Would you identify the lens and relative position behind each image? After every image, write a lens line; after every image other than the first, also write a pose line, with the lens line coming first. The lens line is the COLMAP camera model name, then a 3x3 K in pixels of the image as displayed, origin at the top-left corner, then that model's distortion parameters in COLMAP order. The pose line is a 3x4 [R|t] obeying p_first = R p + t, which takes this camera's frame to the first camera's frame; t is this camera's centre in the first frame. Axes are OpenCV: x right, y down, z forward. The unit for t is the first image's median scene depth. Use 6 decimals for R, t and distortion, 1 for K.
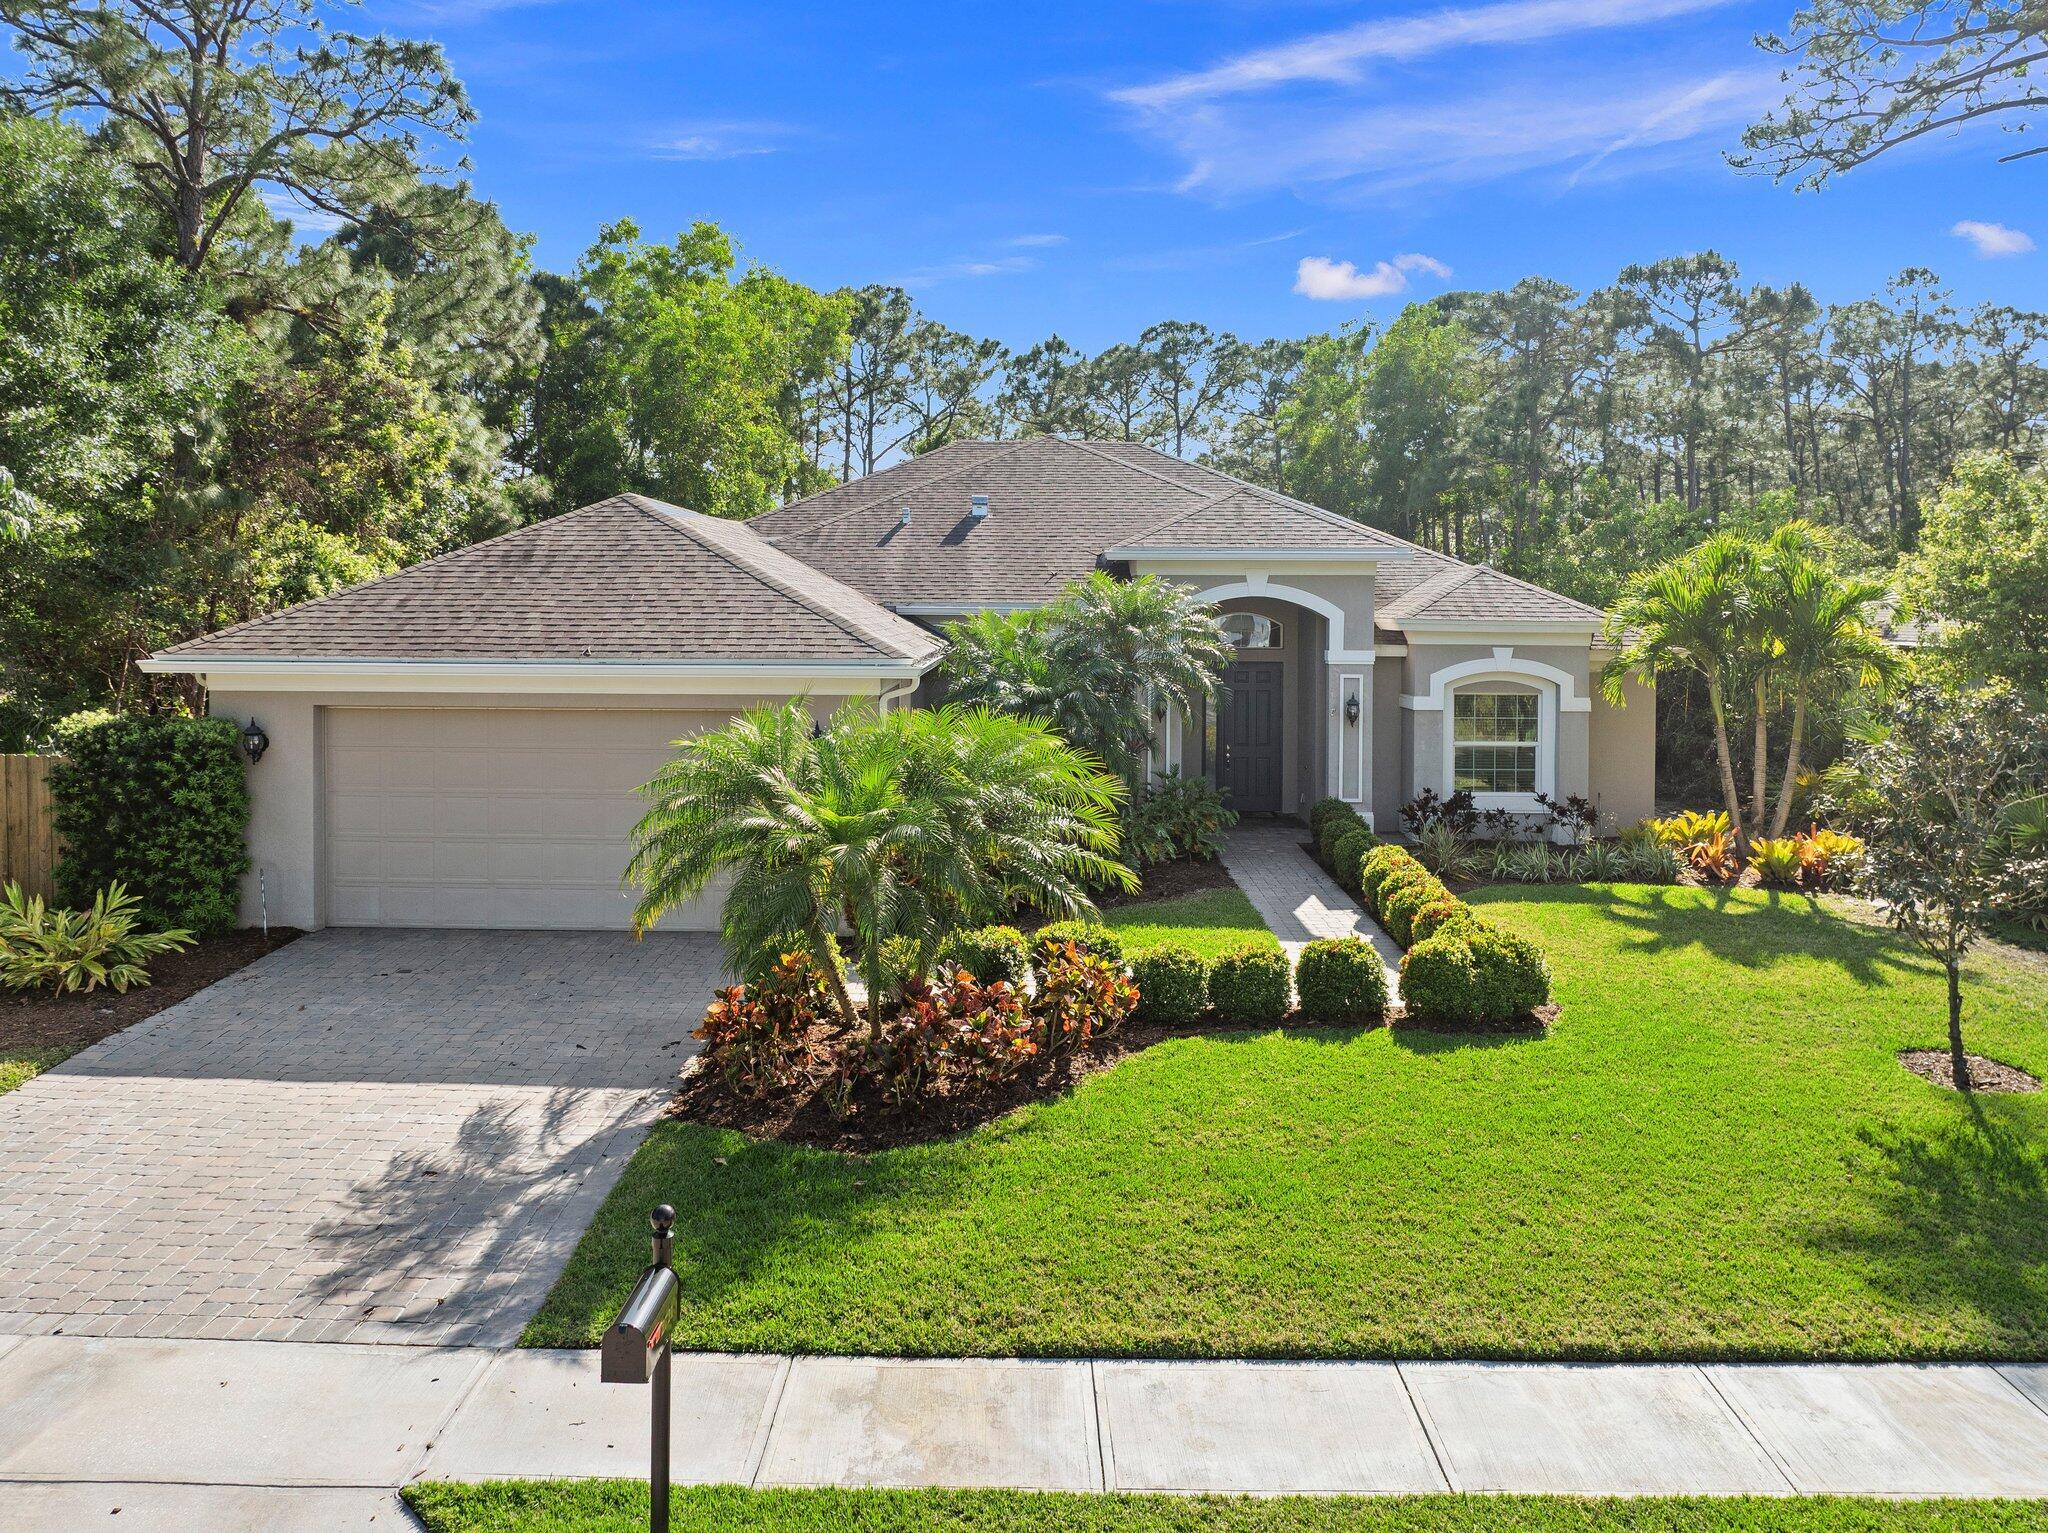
lens RADIAL K [[1473.9, 0, 1010.3], [0, 1473.9, 664.1], [0, 0, 1]] dist [-0.023031, -0.000512]
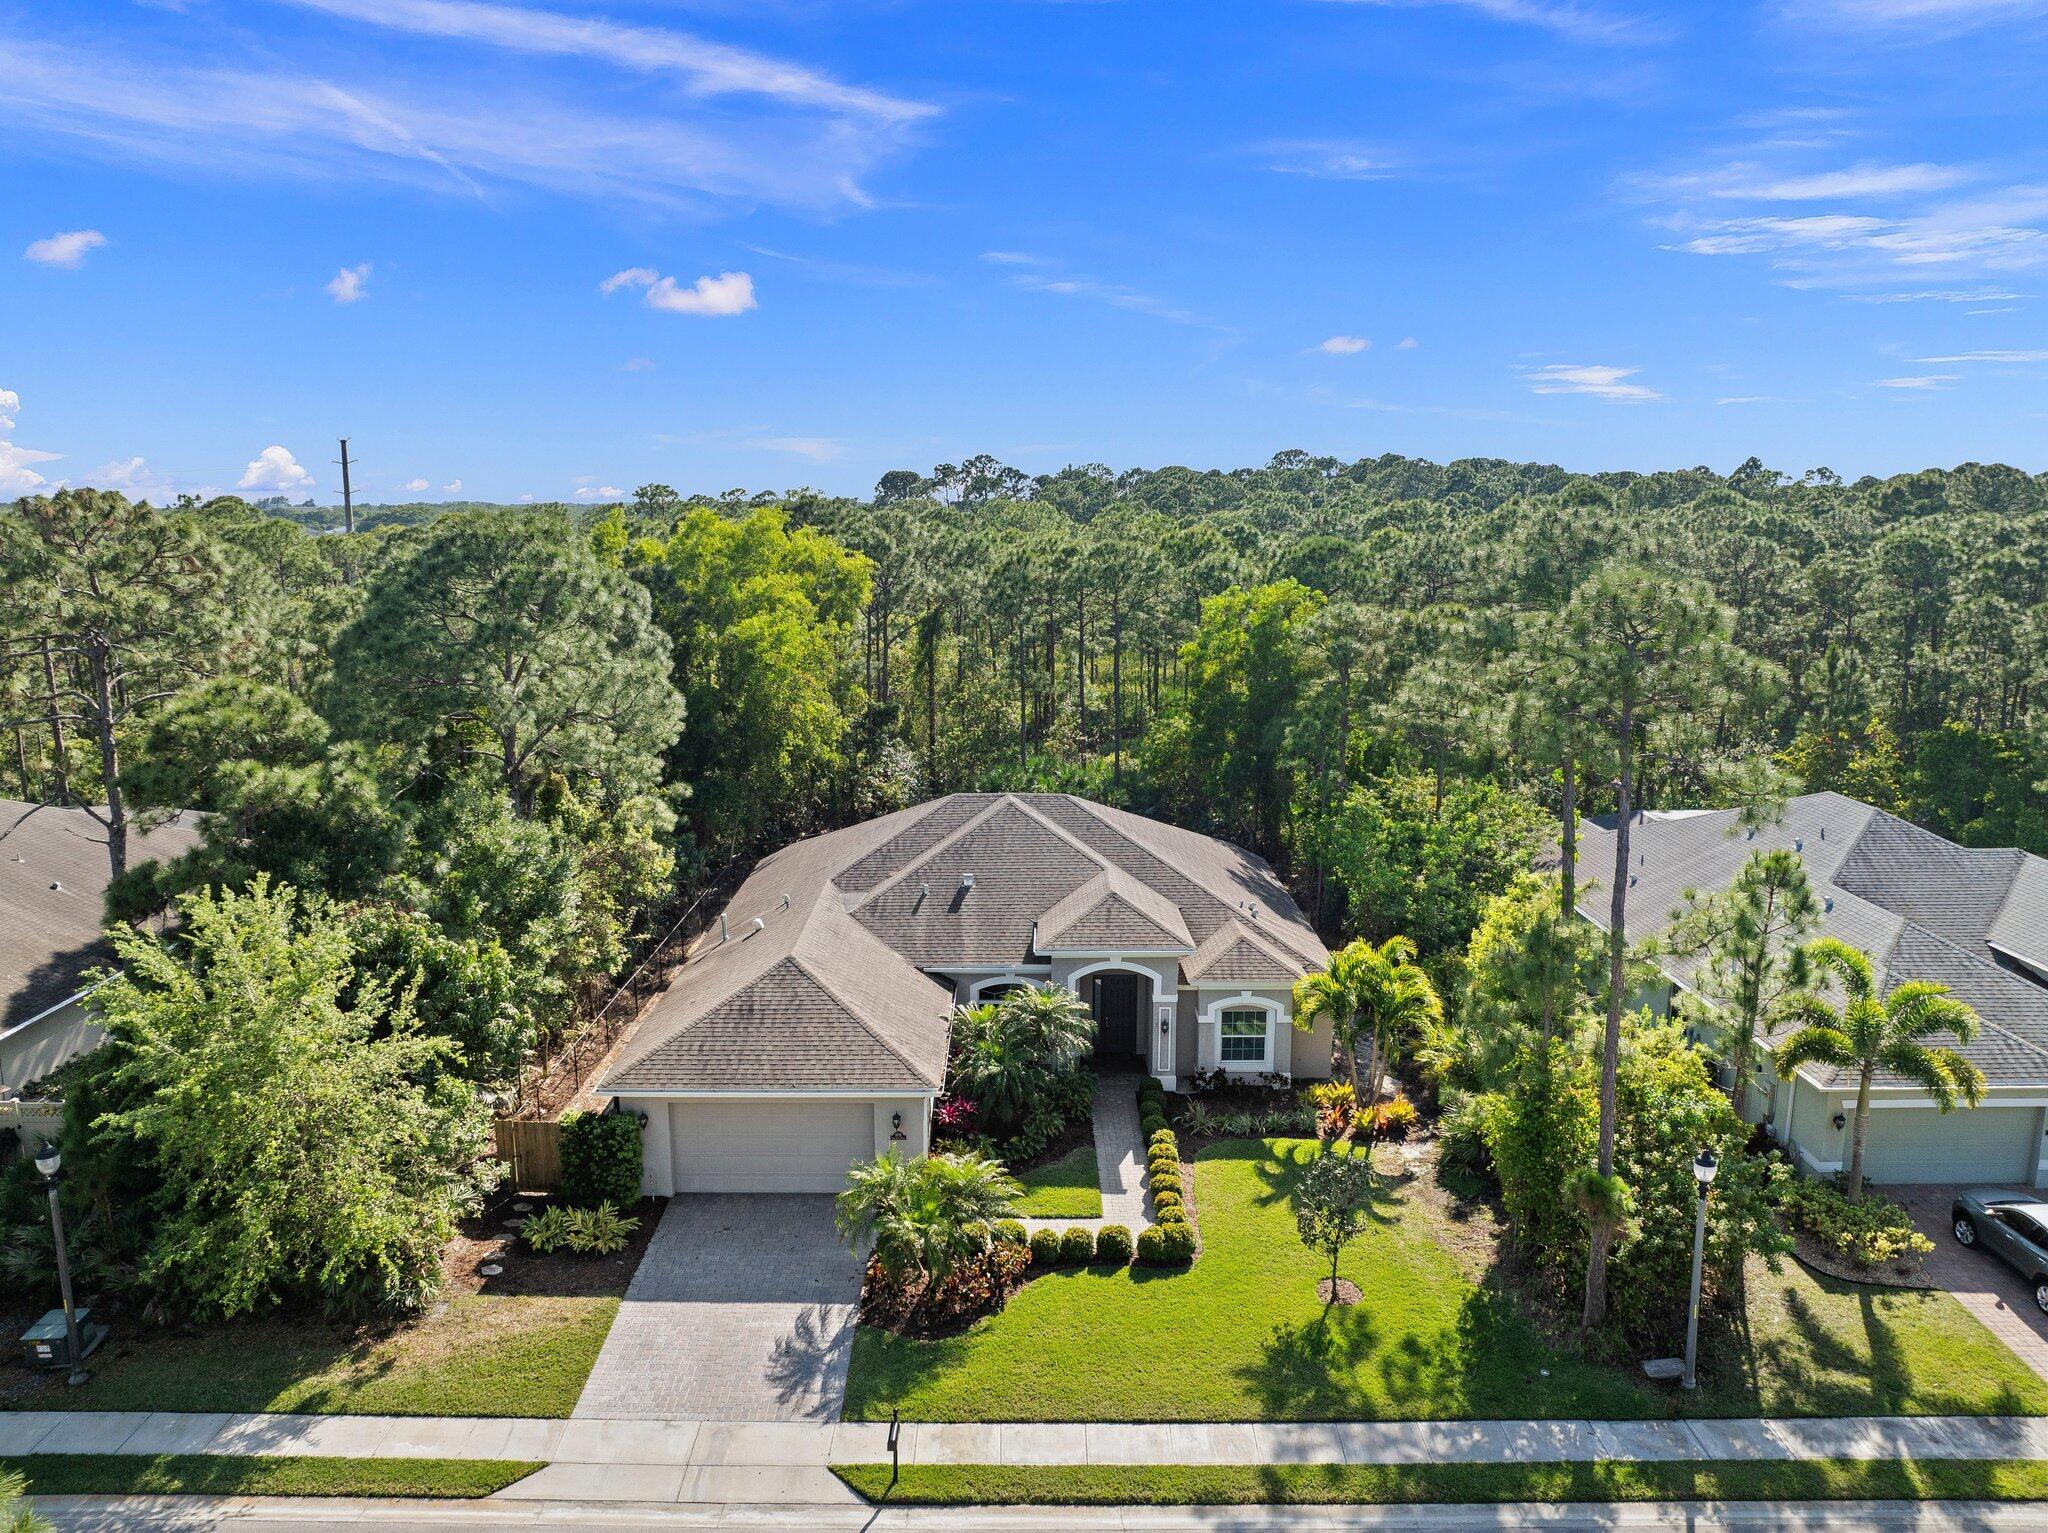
lens RADIAL K [[1417.7, 0, 1015.1], [0, 1417.7, 794.1], [0, 0, 1]] dist [-0.045770, 0.013322]
pose [[0.999937, -0.005462, 0.009796, 0.036744], [0.003783, 0.986484, 0.163812, -0.931129], [-0.010558, -0.163765, 0.986443, -1.240202]]
